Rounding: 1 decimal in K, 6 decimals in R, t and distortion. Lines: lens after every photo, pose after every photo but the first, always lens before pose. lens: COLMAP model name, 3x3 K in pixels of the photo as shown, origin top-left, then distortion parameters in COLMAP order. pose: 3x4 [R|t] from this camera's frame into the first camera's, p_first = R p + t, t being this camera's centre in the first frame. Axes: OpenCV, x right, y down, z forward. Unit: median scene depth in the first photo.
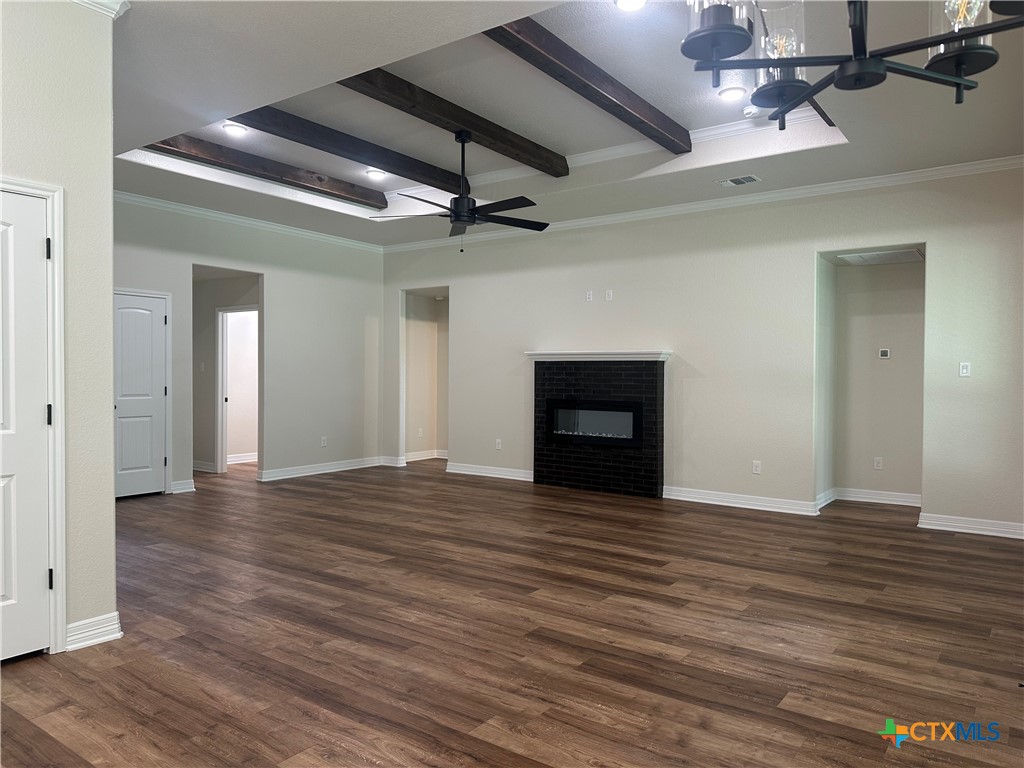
lens RADIAL K [[715.8, 0, 512.5], [0, 715.8, 384.3], [0, 0, 1]] dist [-0.001459, -0.011932]
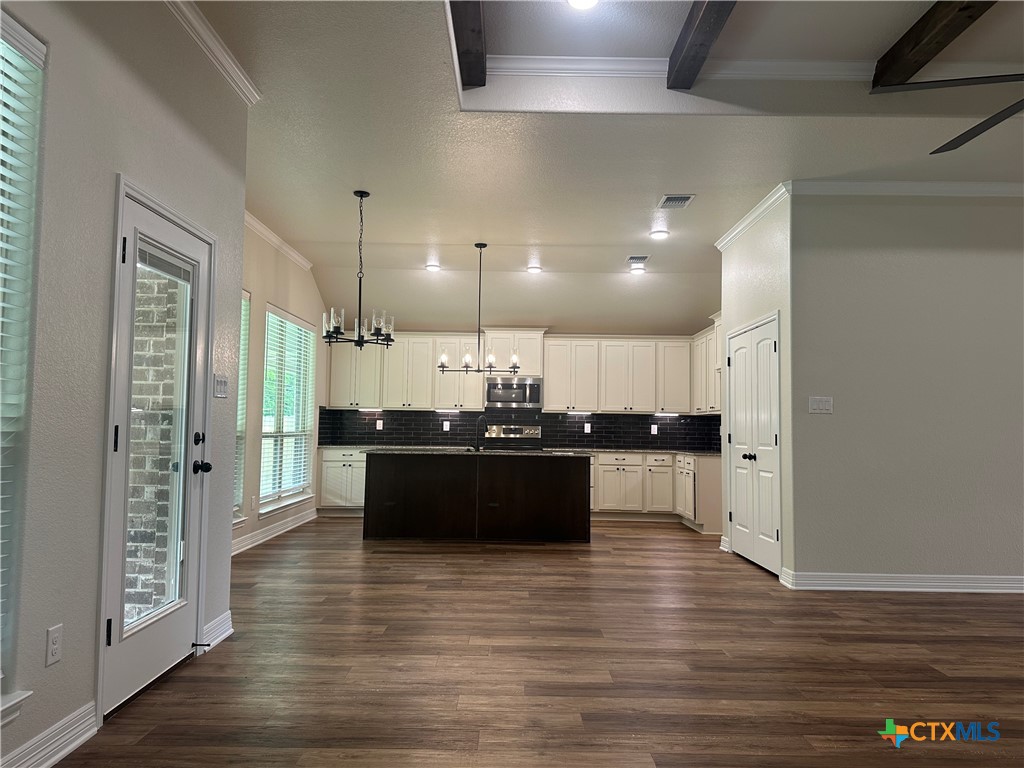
lens RADIAL K [[715.8, 0, 511.6], [0, 715.8, 383.1], [0, 0, 1]] dist [-0.001459, -0.011932]
pose [[-0.805714, -0.057474, -0.589510, 0.726761], [-0.032895, 0.998087, -0.052349, 0.013412], [0.591391, -0.022787, -0.806063, 1.606508]]
